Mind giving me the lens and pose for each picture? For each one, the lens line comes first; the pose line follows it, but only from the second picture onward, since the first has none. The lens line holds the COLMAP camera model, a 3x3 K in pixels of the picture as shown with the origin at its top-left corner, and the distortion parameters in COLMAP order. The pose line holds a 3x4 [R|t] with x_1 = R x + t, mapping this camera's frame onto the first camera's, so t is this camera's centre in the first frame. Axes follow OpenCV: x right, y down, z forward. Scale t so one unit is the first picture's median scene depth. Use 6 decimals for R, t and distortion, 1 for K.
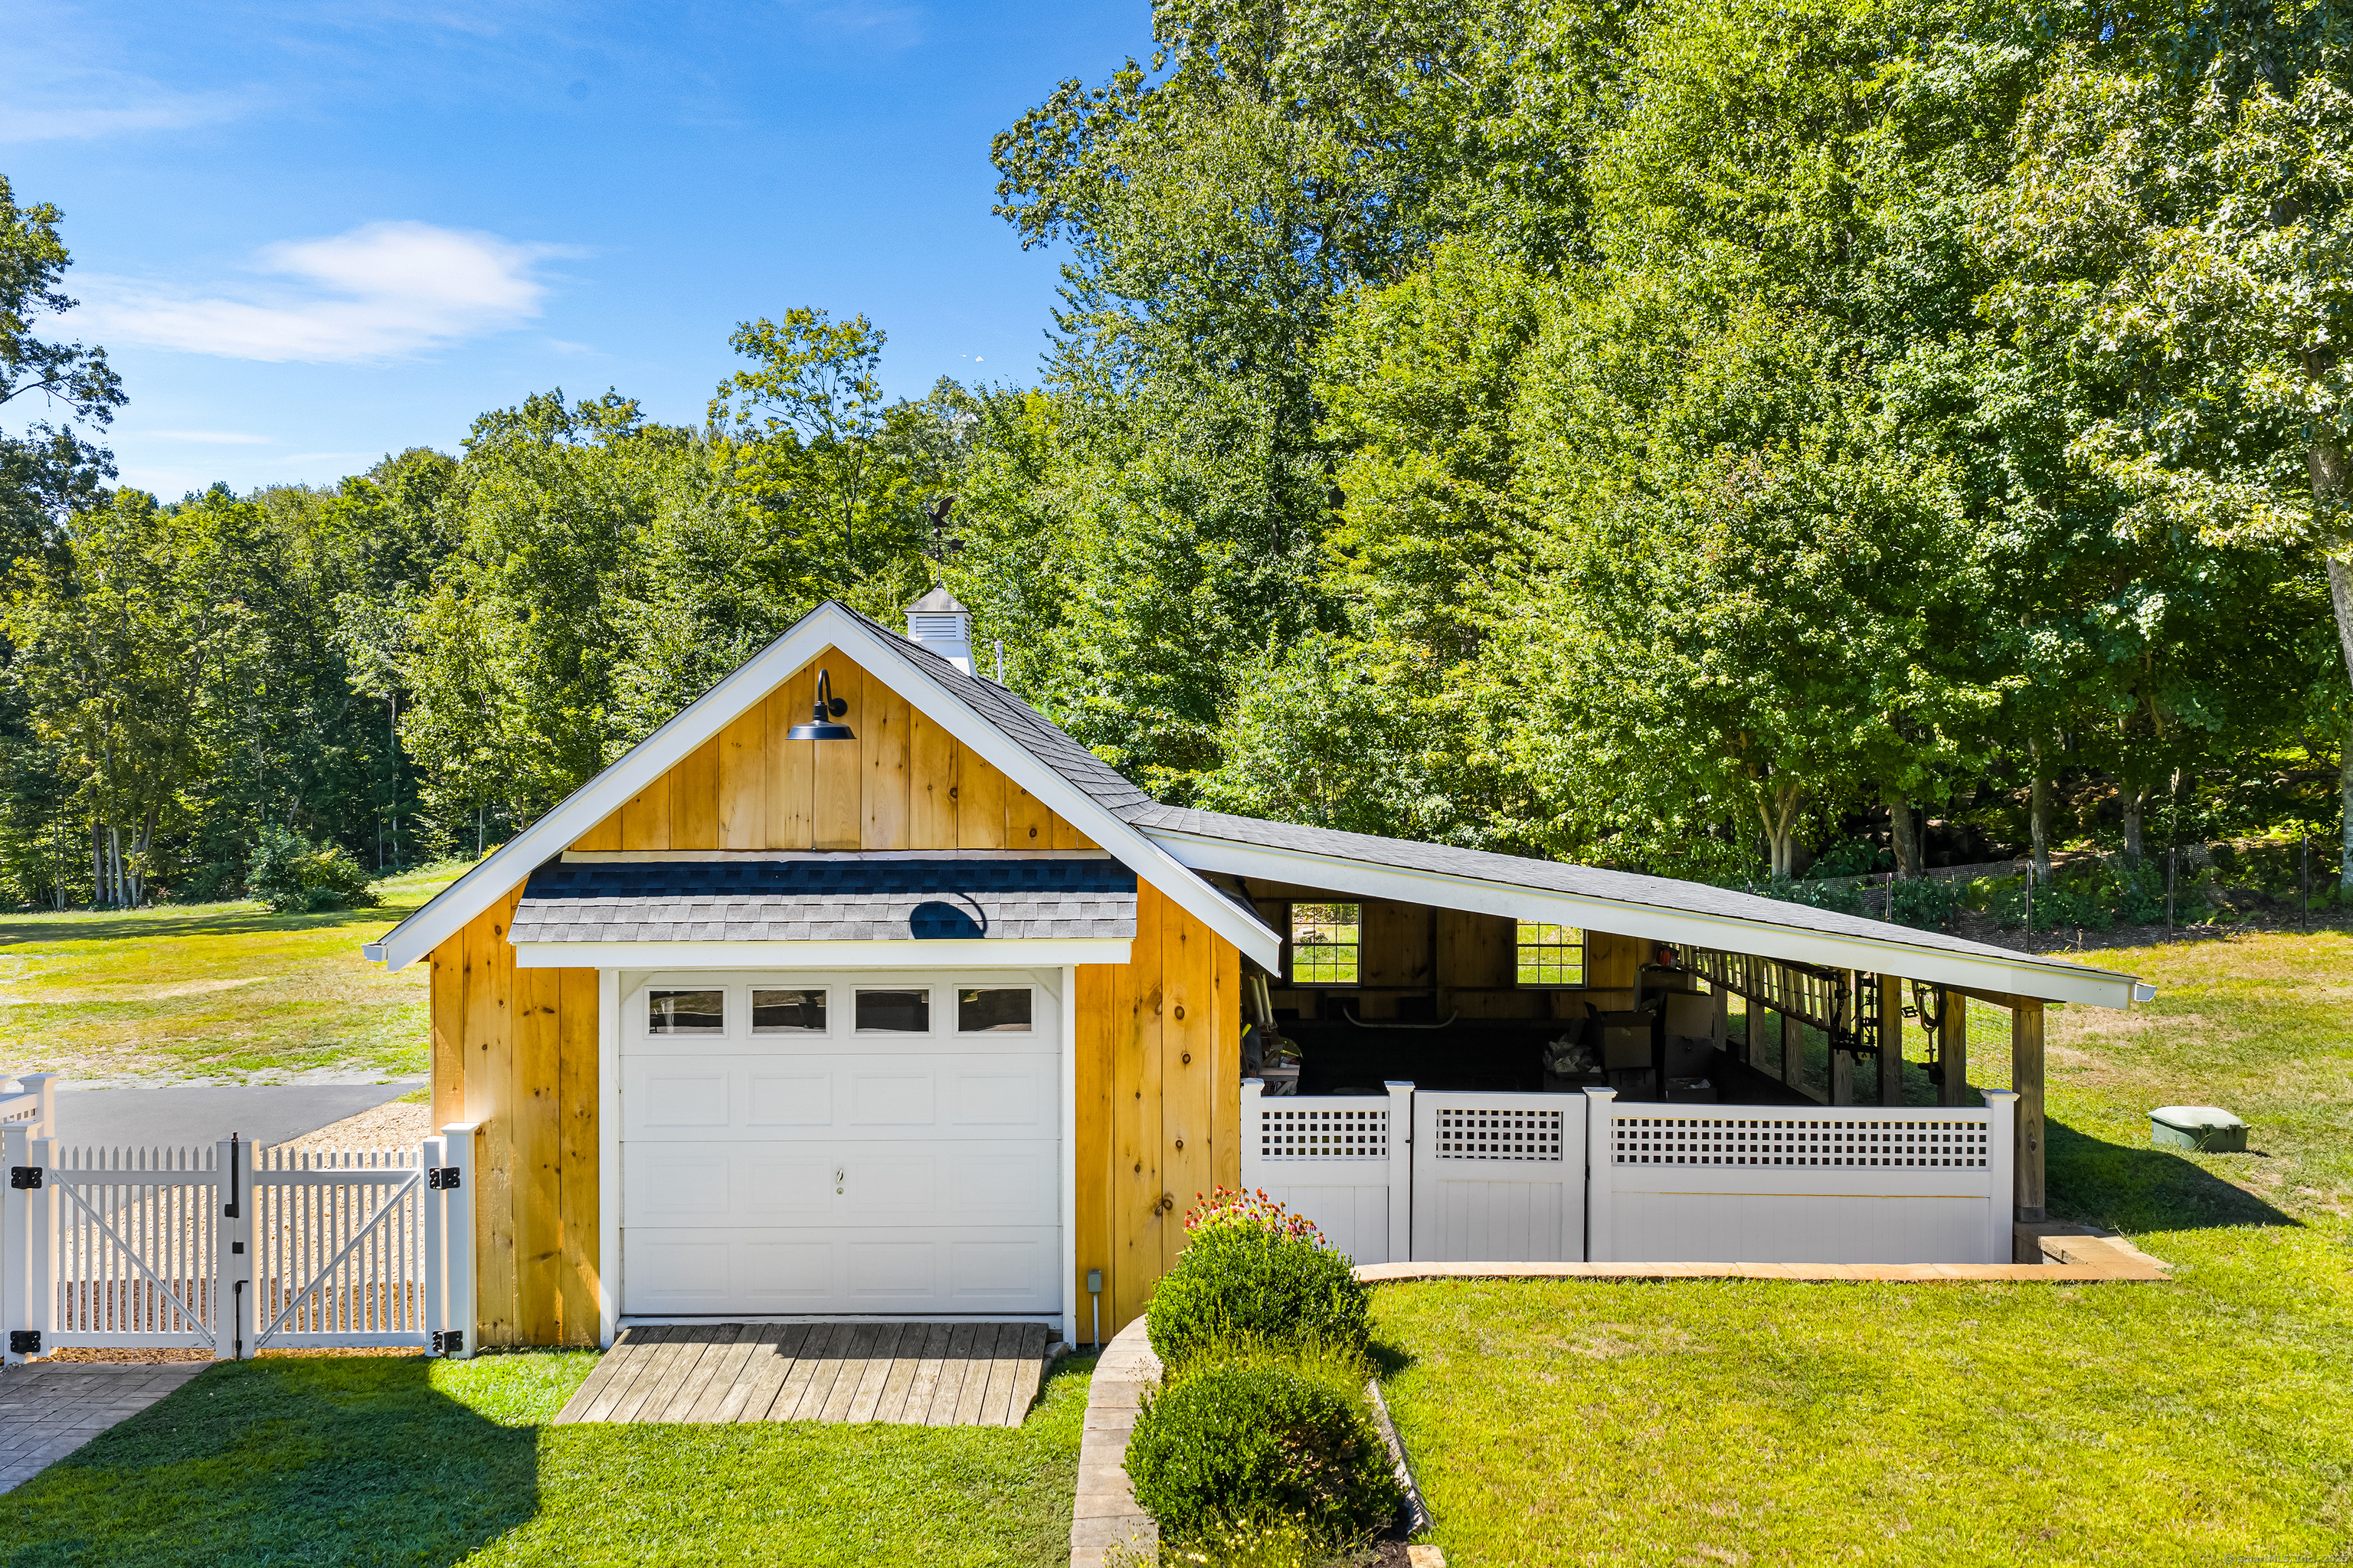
lens RADIAL K [[1952.6, 0, 1157.7], [0, 1952.6, 795.7], [0, 0, 1]] dist [0.026096, -0.037192]
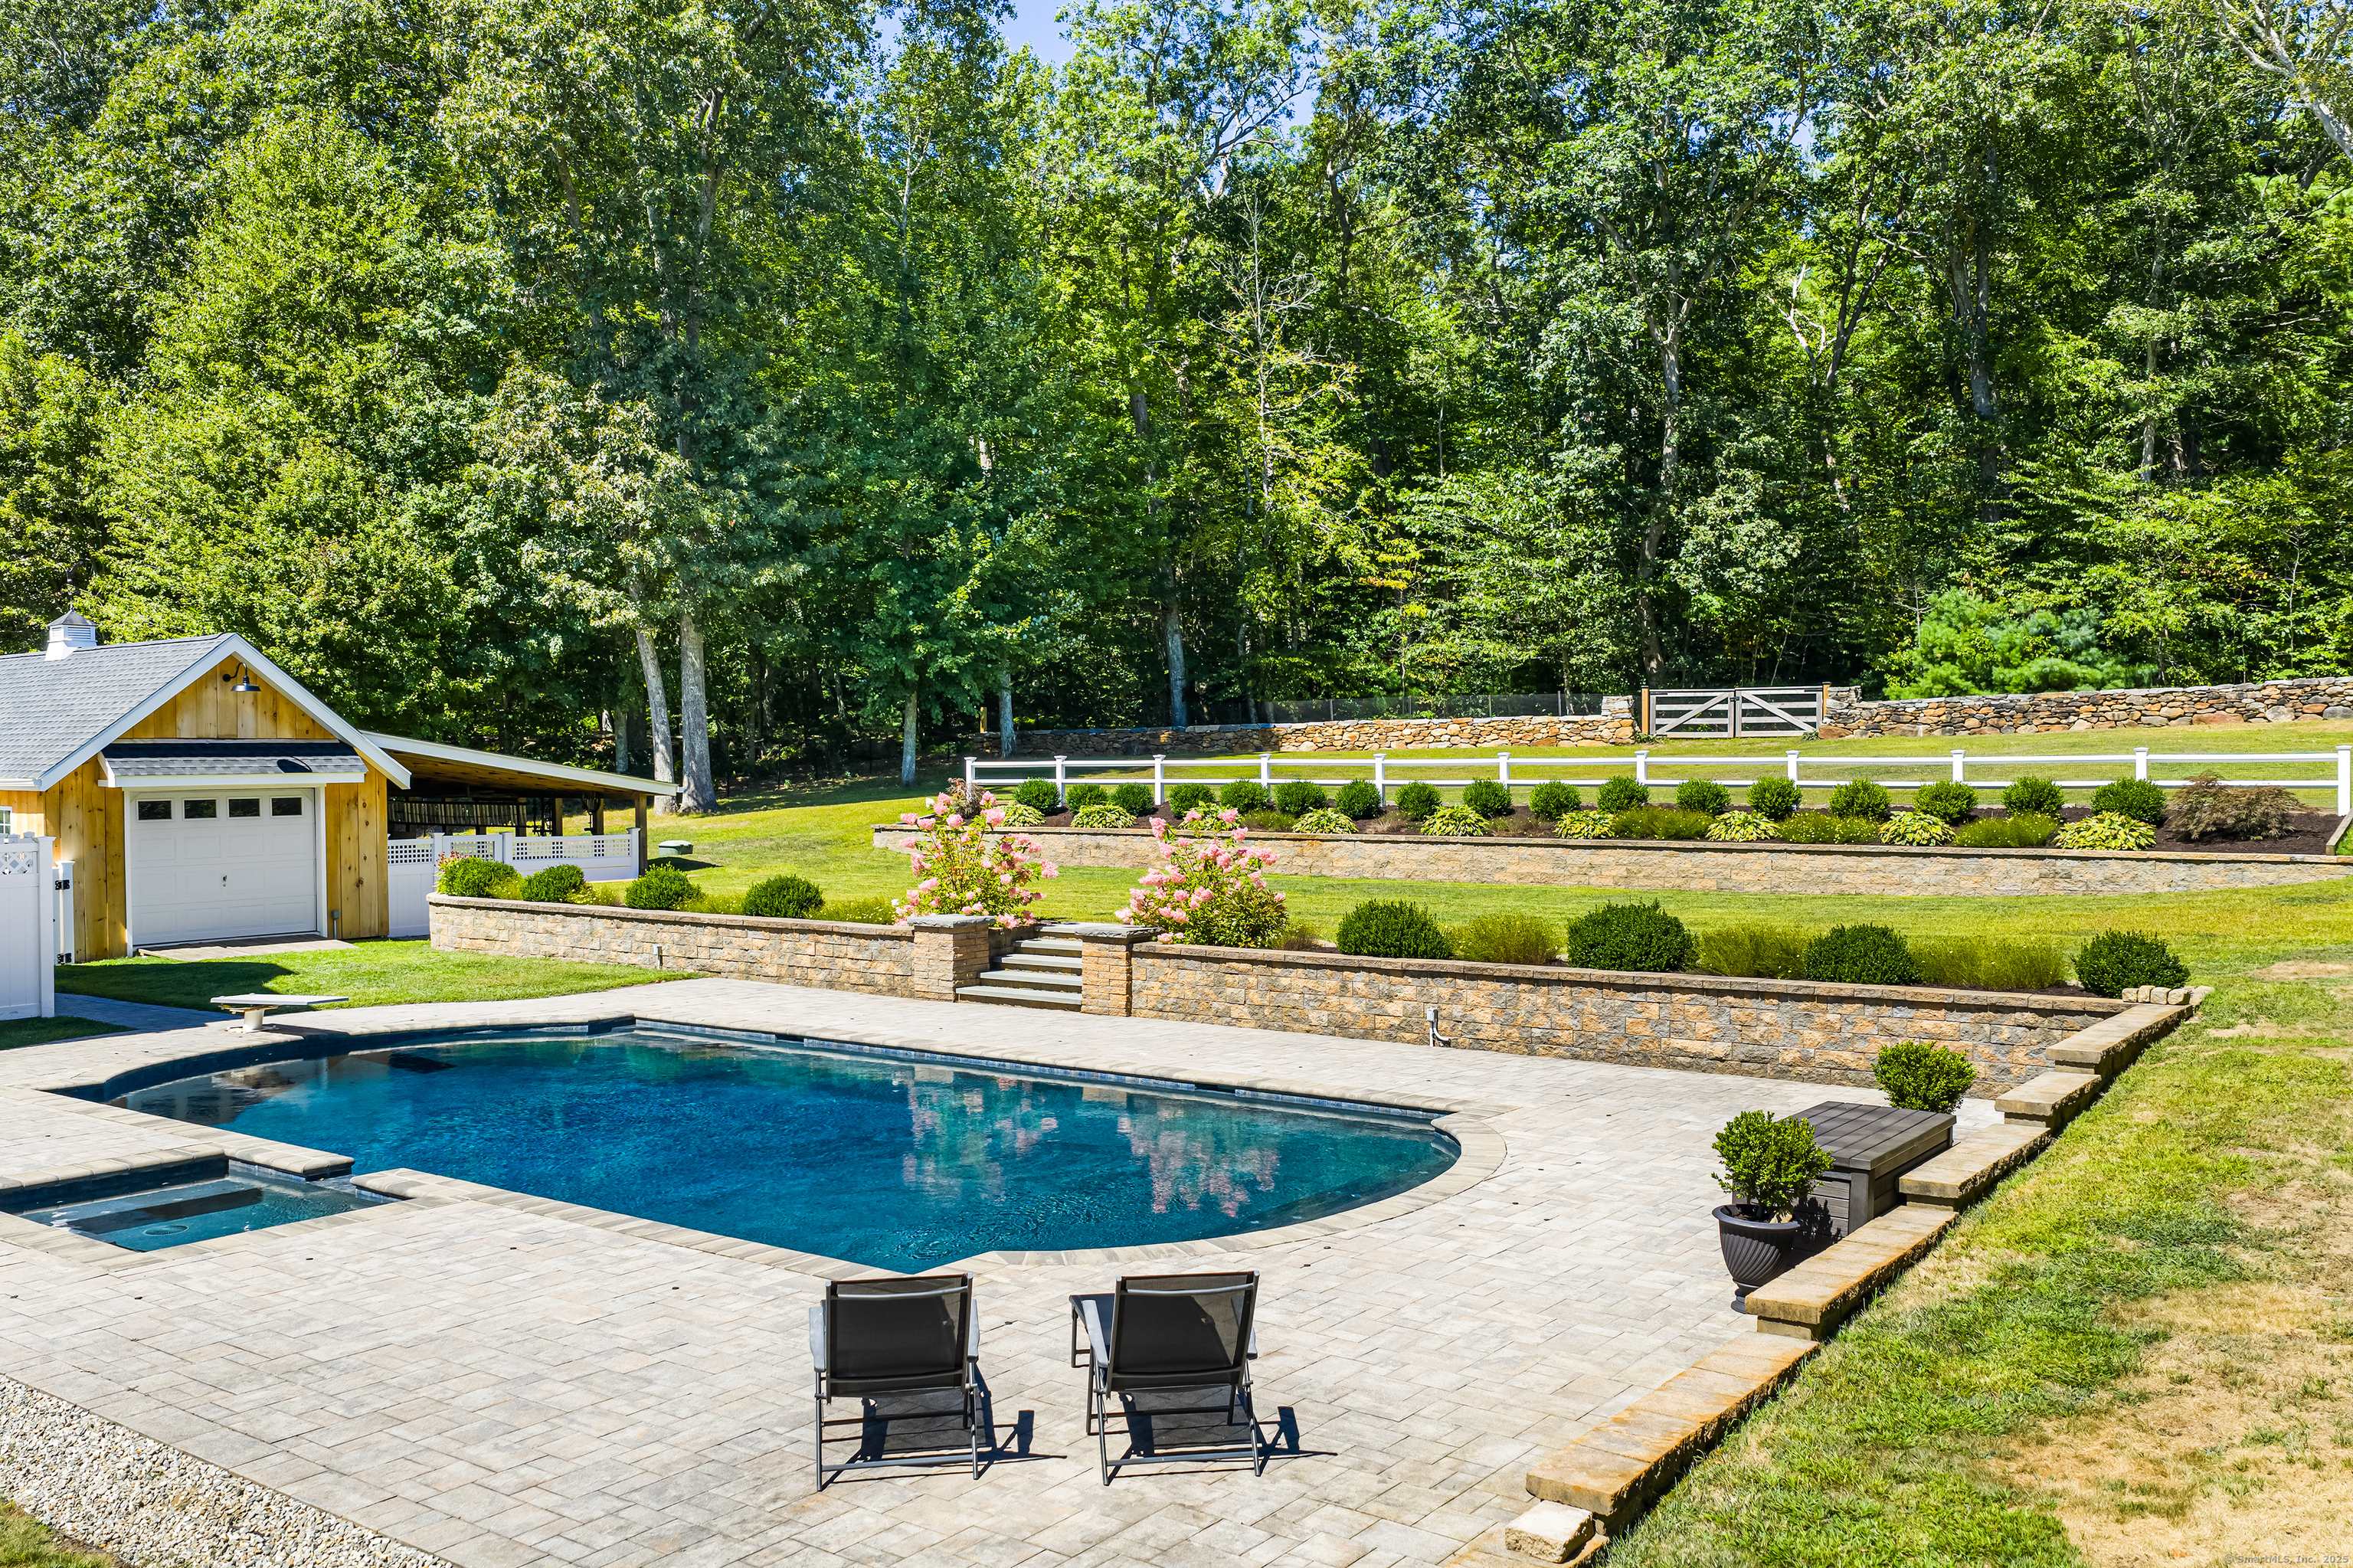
lens RADIAL K [[1952.6, 0, 1157.7], [0, 1952.6, 795.7], [0, 0, 1]] dist [0.026096, -0.037192]
pose [[0.608618, -0.014668, 0.793328, -0.676384], [0.010005, 0.999892, 0.010812, 0.040948], [-0.793400, 0.001357, 0.608699, -0.660797]]
